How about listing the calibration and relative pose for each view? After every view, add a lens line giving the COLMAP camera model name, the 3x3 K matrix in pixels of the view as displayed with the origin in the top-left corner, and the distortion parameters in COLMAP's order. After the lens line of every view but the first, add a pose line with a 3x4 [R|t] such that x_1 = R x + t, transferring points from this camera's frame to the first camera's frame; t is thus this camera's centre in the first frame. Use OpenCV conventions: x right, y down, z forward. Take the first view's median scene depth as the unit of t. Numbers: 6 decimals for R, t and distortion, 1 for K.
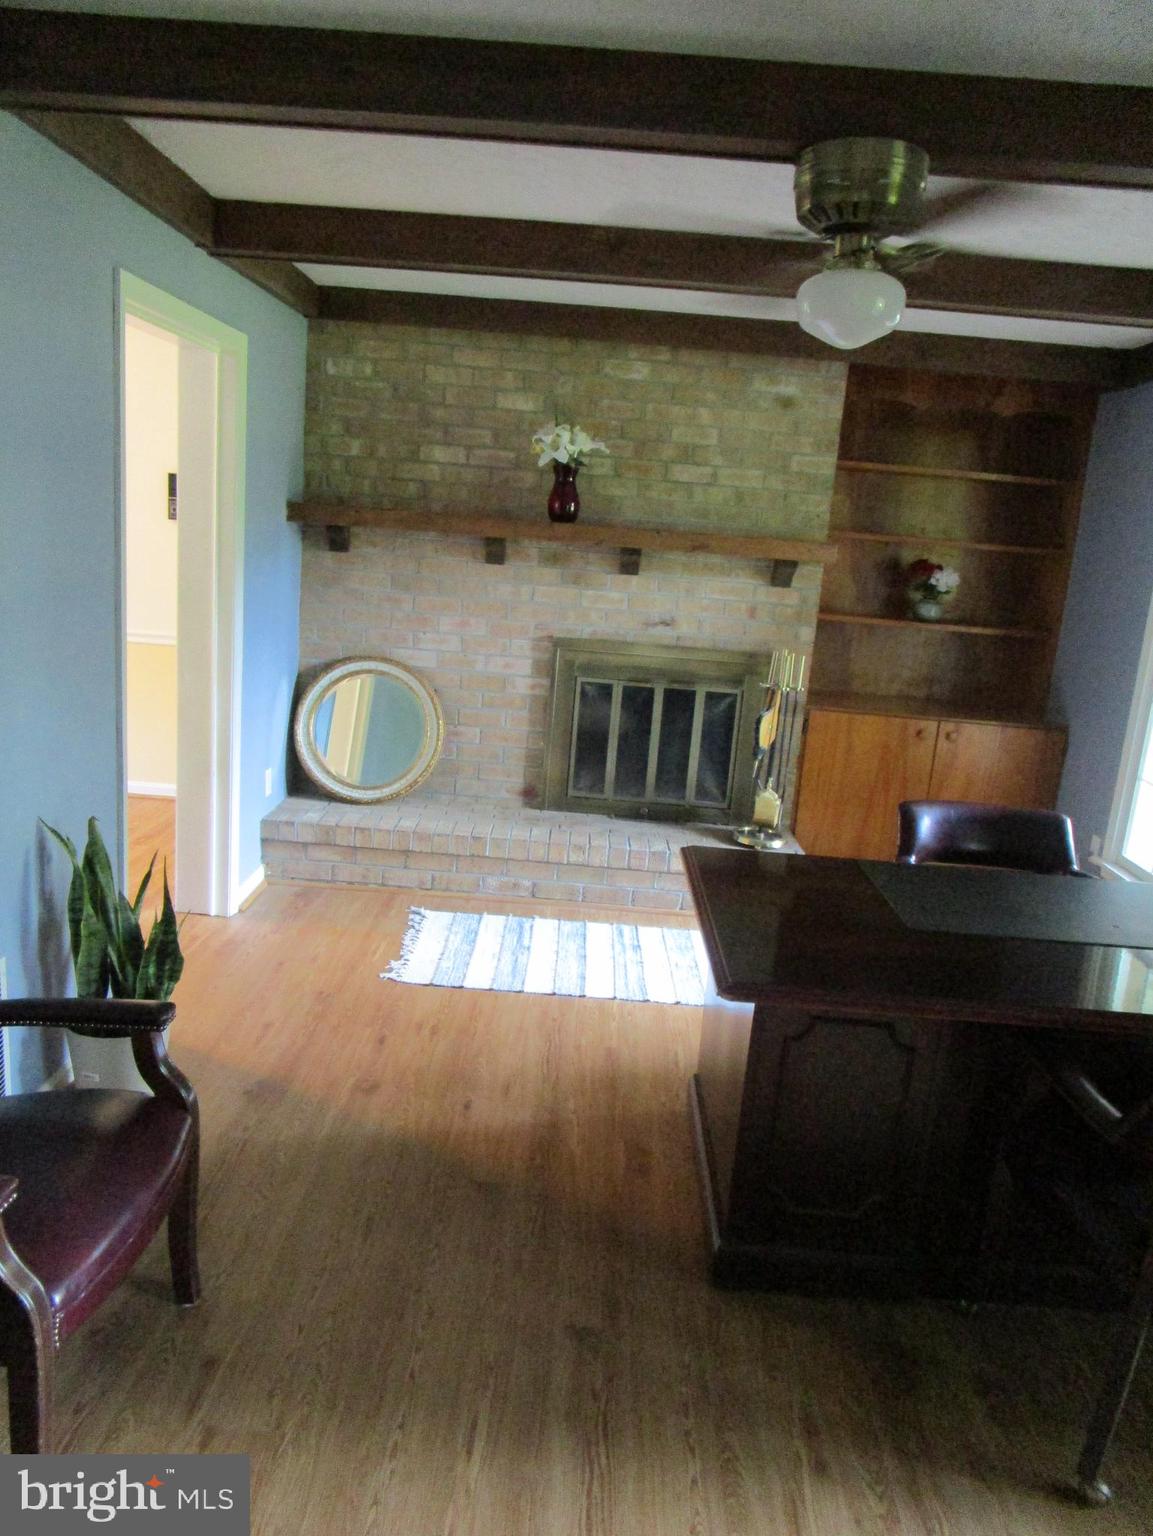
lens RADIAL K [[1111.3, 0, 580.3], [0, 1111.3, 754.7], [0, 0, 1]] dist [-0.014281, 0.007379]
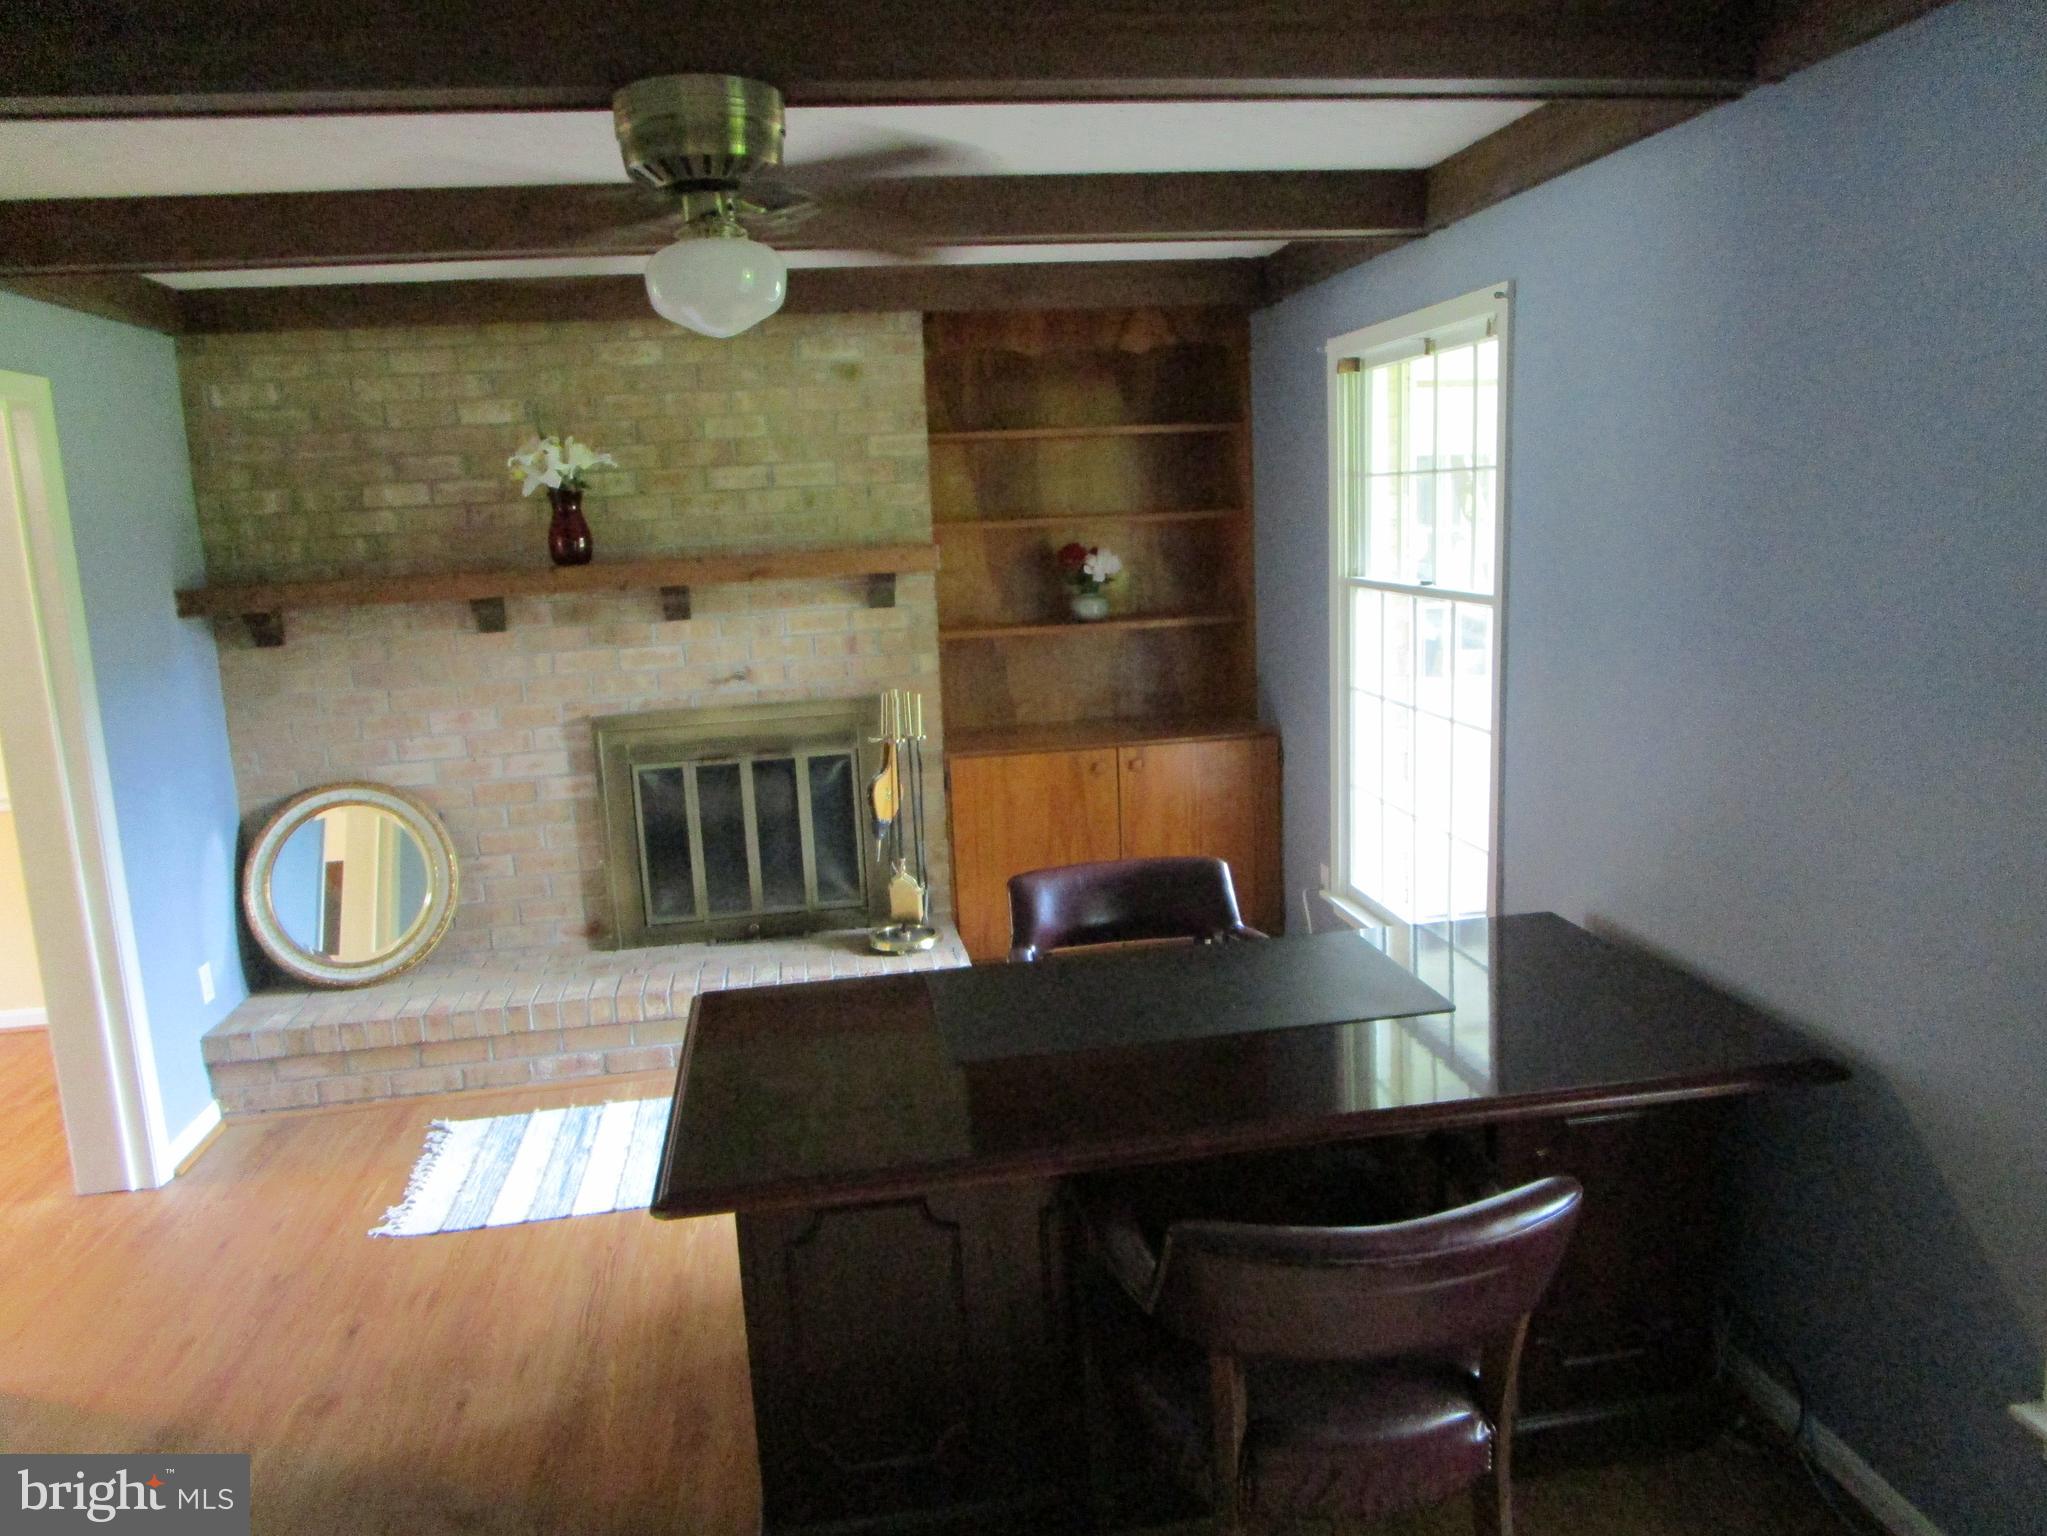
lens RADIAL K [[1481.0, 0, 1031.6], [0, 1481.0, 747.0], [0, 0, 1]] dist [-0.014281, 0.007379]
pose [[0.975900, -0.156715, 0.151856, 0.112726], [0.163090, 0.986143, -0.030398, -0.009106], [-0.144988, 0.054431, 0.987935, -0.015345]]
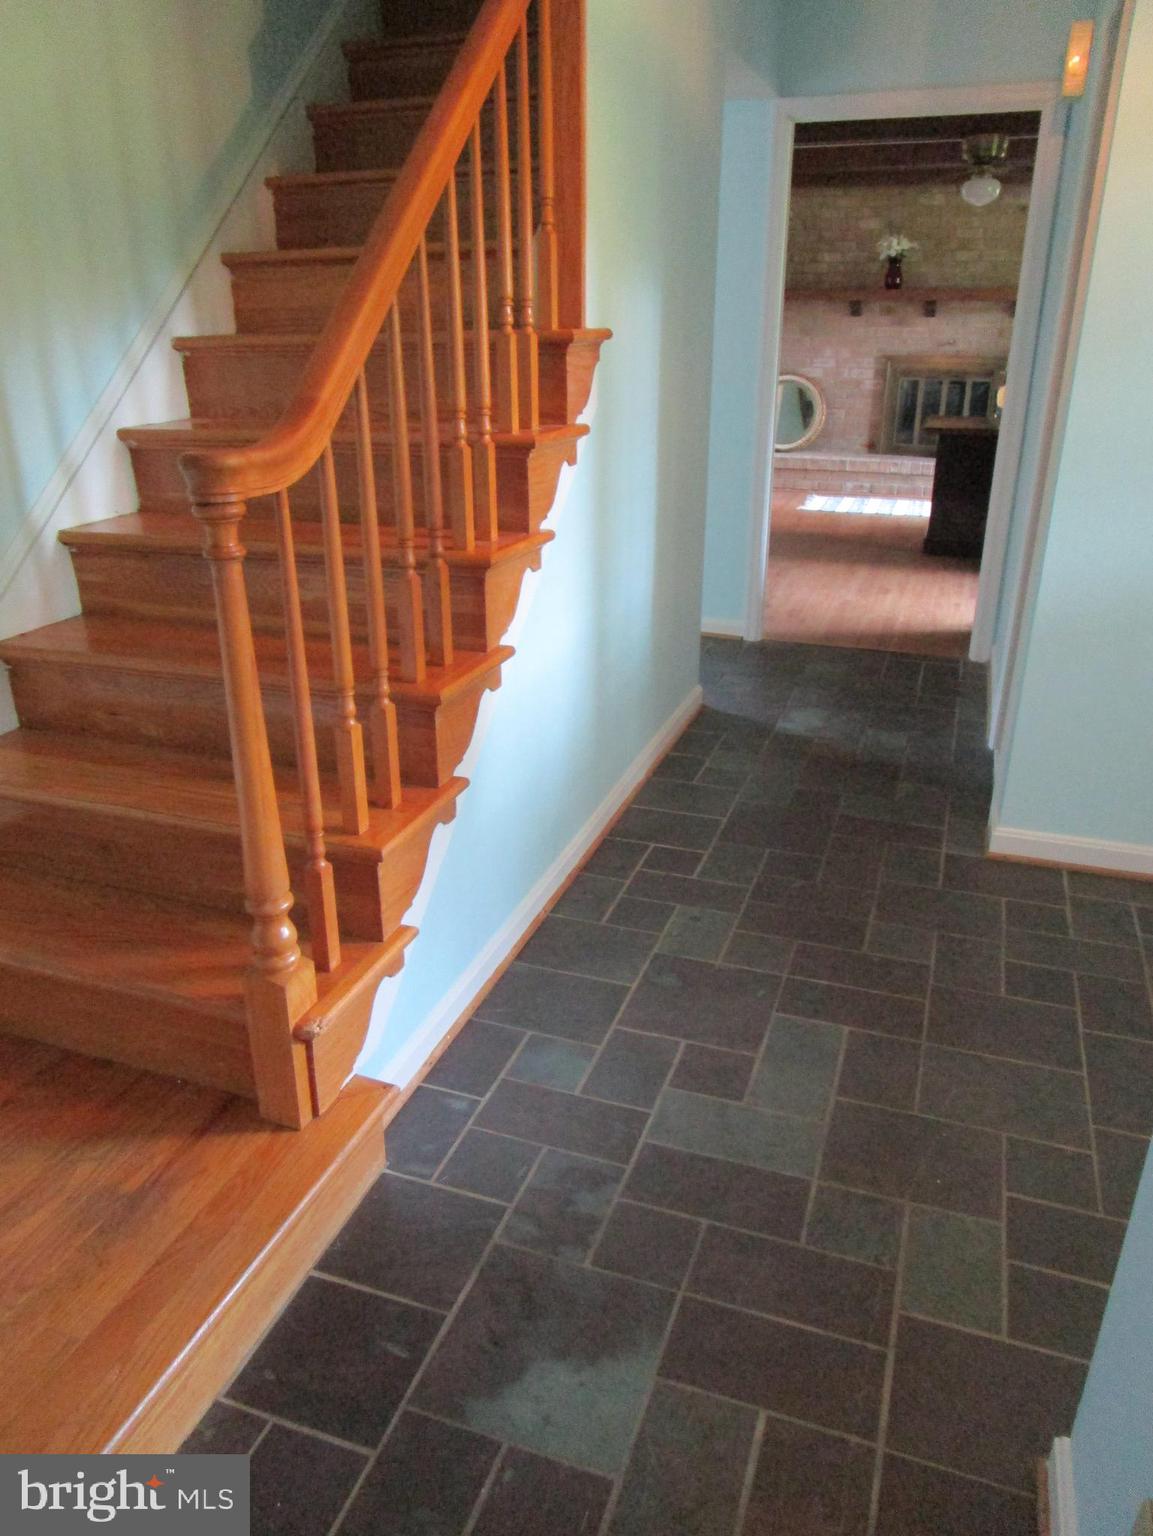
lens RADIAL K [[1111.3, 0, 589.8], [0, 1111.3, 745.2], [0, 0, 1]] dist [-0.014281, 0.007379]
pose [[0.952174, 0.039052, -0.303052, 0.092406], [0.007890, 0.988326, 0.152149, 0.257911], [0.305456, -0.147263, 0.940750, -1.012511]]
